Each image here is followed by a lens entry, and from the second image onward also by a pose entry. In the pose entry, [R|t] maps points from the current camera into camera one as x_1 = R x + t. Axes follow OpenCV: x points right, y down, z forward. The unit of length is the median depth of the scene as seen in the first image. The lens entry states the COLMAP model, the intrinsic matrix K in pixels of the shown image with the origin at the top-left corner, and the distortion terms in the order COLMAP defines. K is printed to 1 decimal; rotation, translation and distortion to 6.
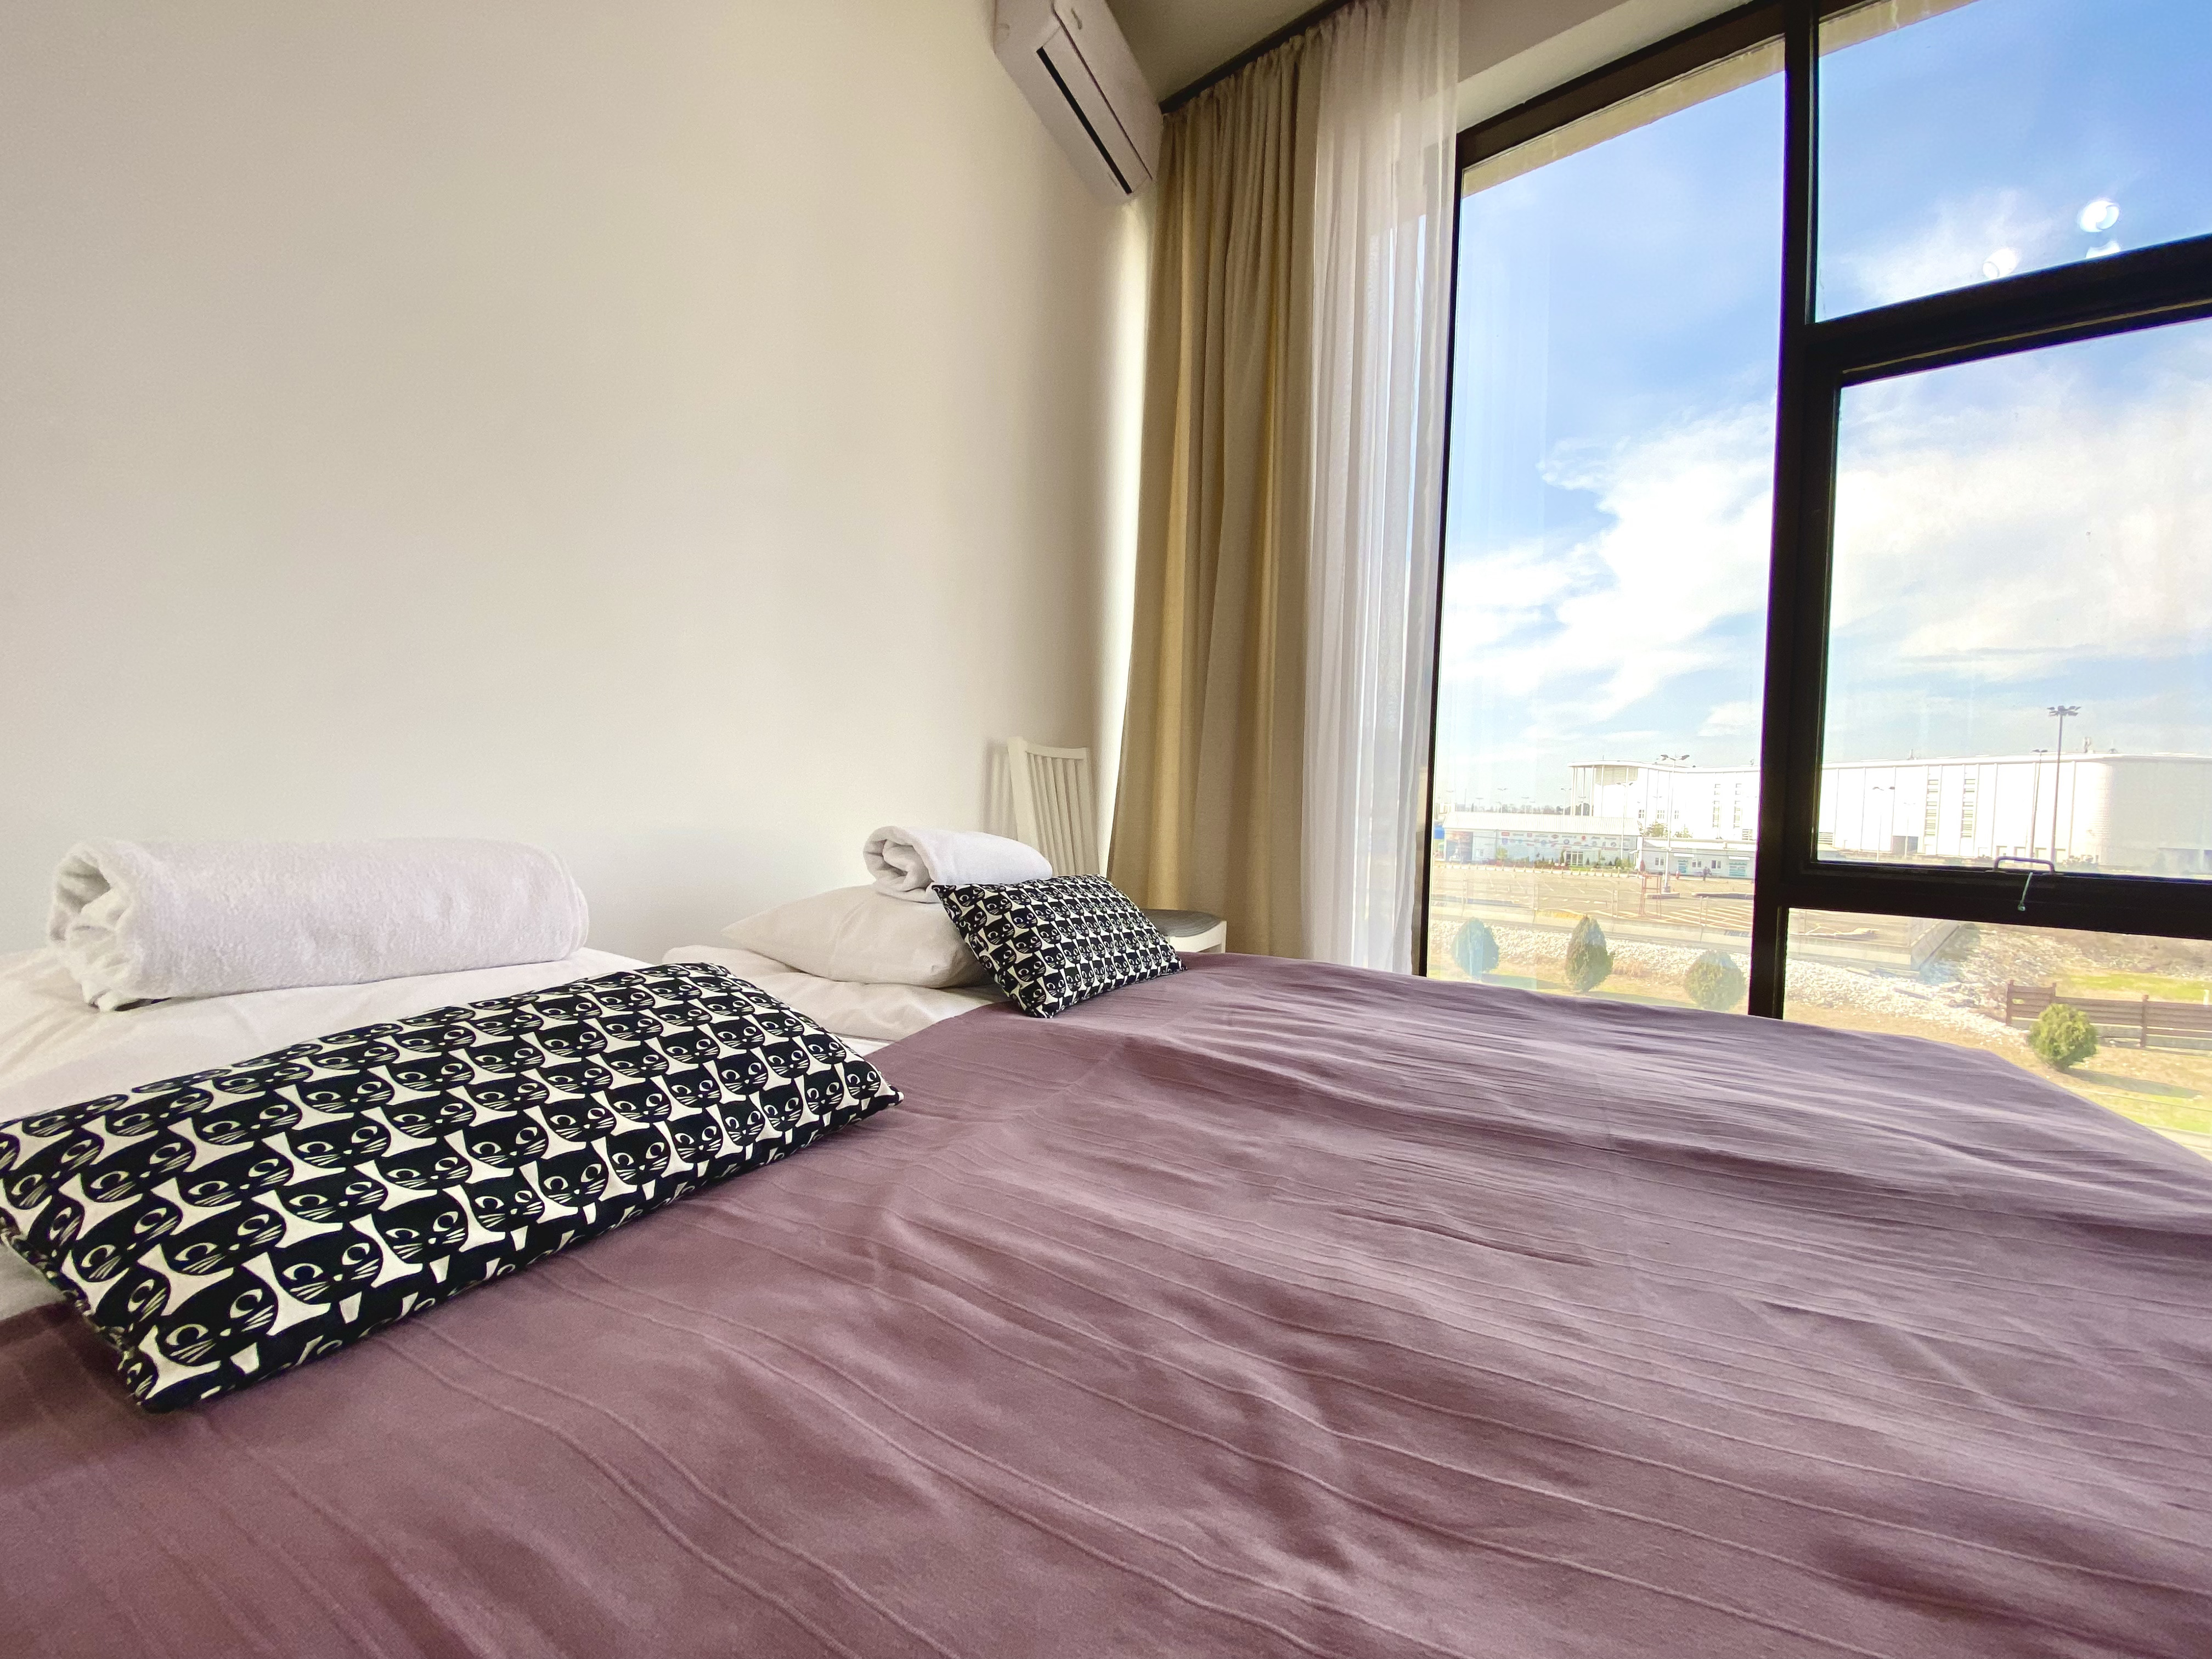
lens RADIAL K [[849.3, 0, 1115.2], [0, 849.3, 822.0], [0, 0, 1]] dist [0.019476, -0.016950]
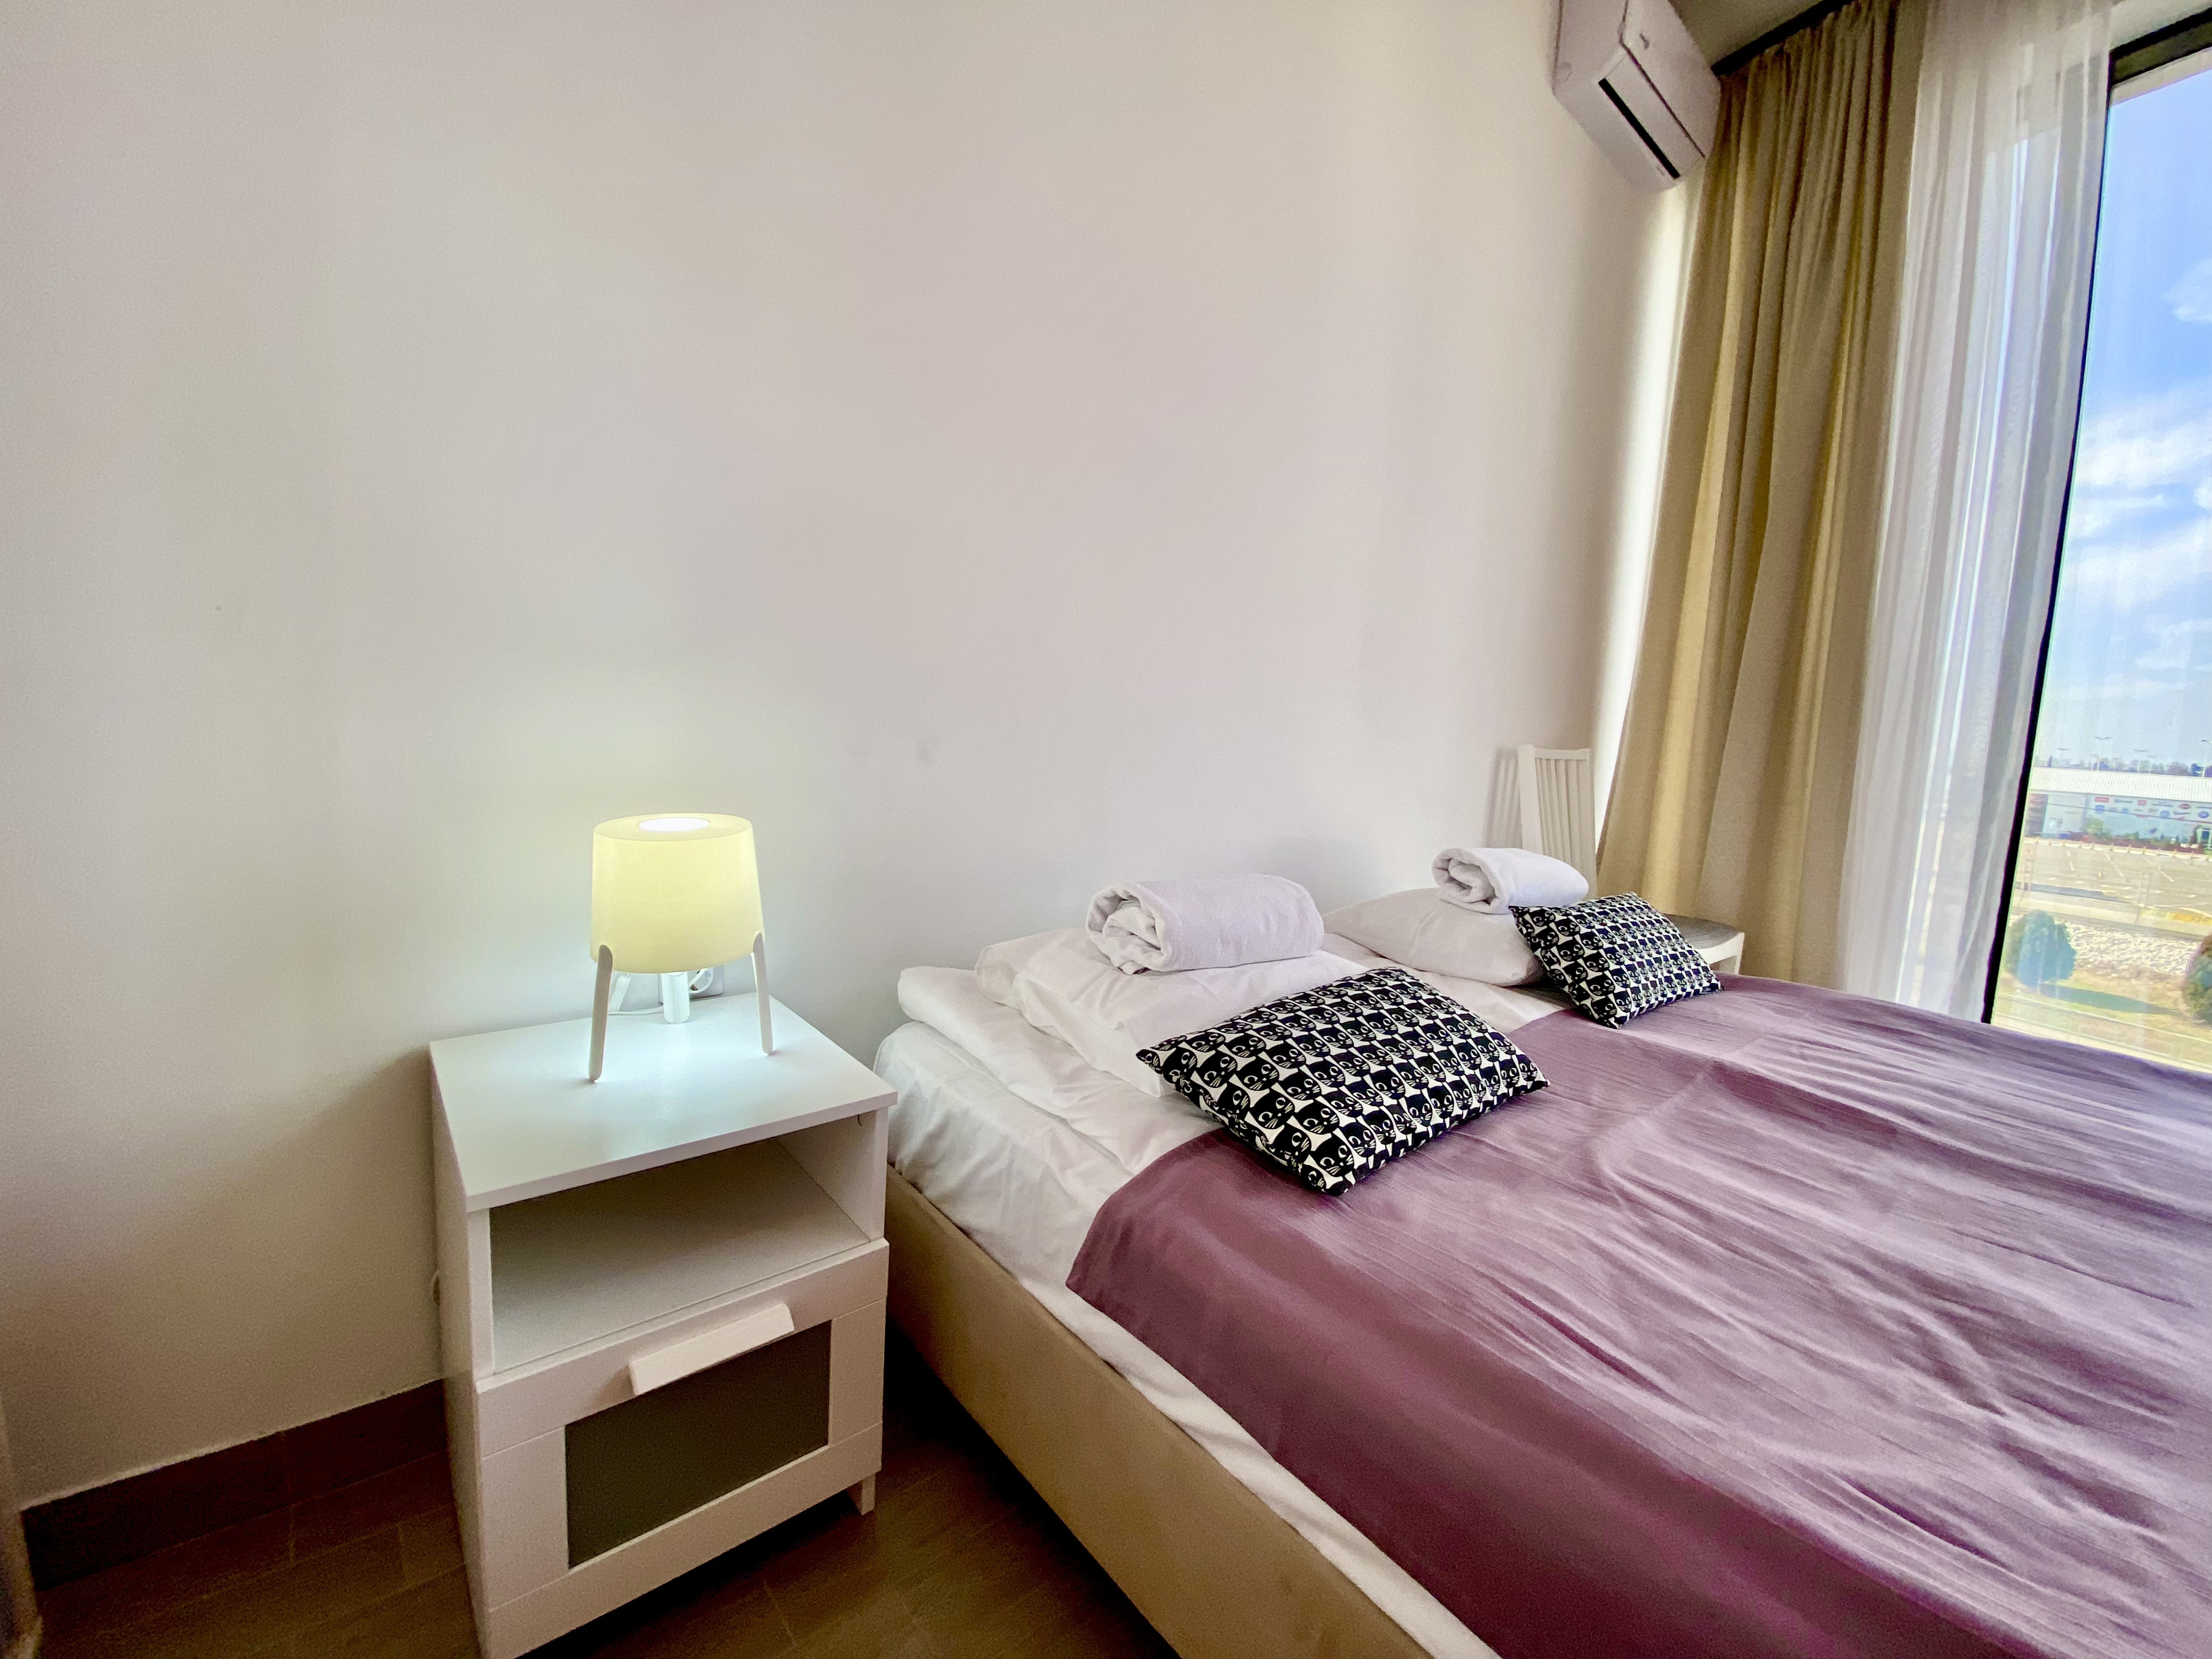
lens RADIAL K [[885.5, 0, 1098.8], [0, 885.5, 814.4], [0, 0, 1]] dist [0.015588, -0.019490]
pose [[0.911507, 0.056093, -0.407442, -0.377150], [-0.025285, 0.996425, 0.080614, -0.231721], [0.410507, -0.063178, 0.909666, -0.648609]]
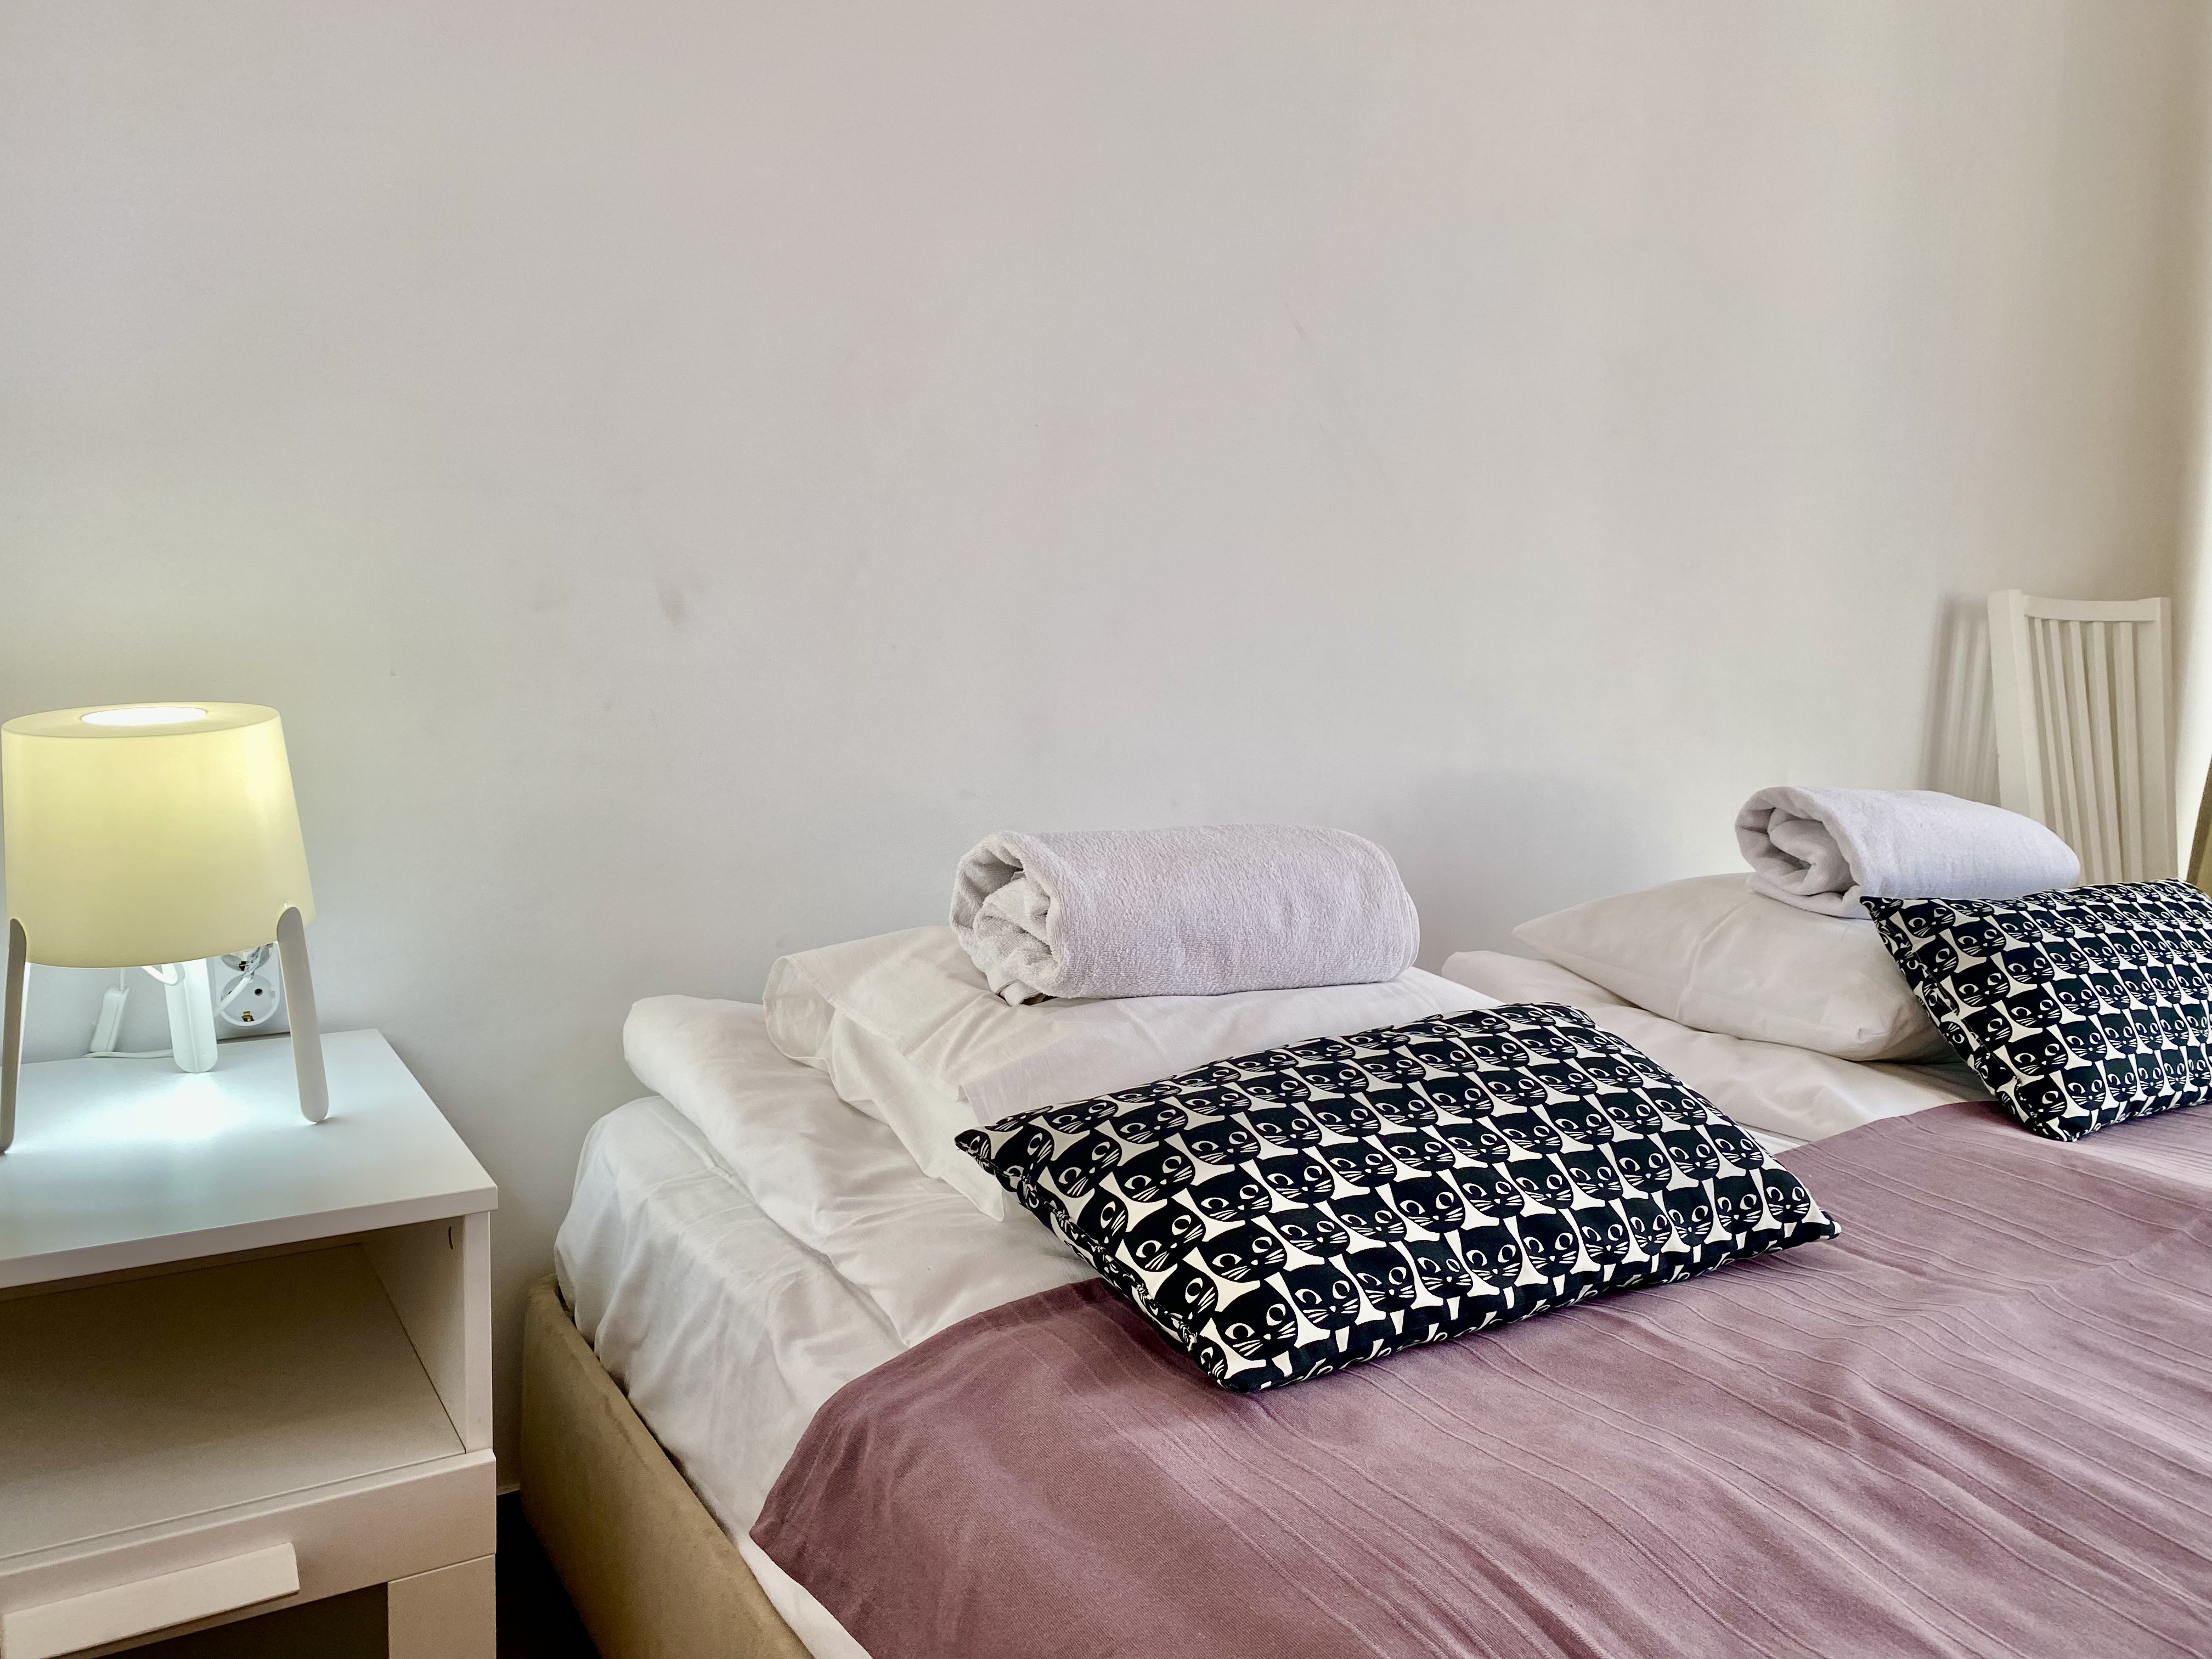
lens RADIAL K [[1704.6, 0, 1115.1], [0, 1704.6, 833.3], [0, 0, 1]] dist [-0.000413, 0.002448]
pose [[0.844170, 0.060314, -0.532673, -0.028883], [-0.005188, 0.994523, 0.104386, -0.149946], [0.536051, -0.085356, 0.839859, -0.487591]]
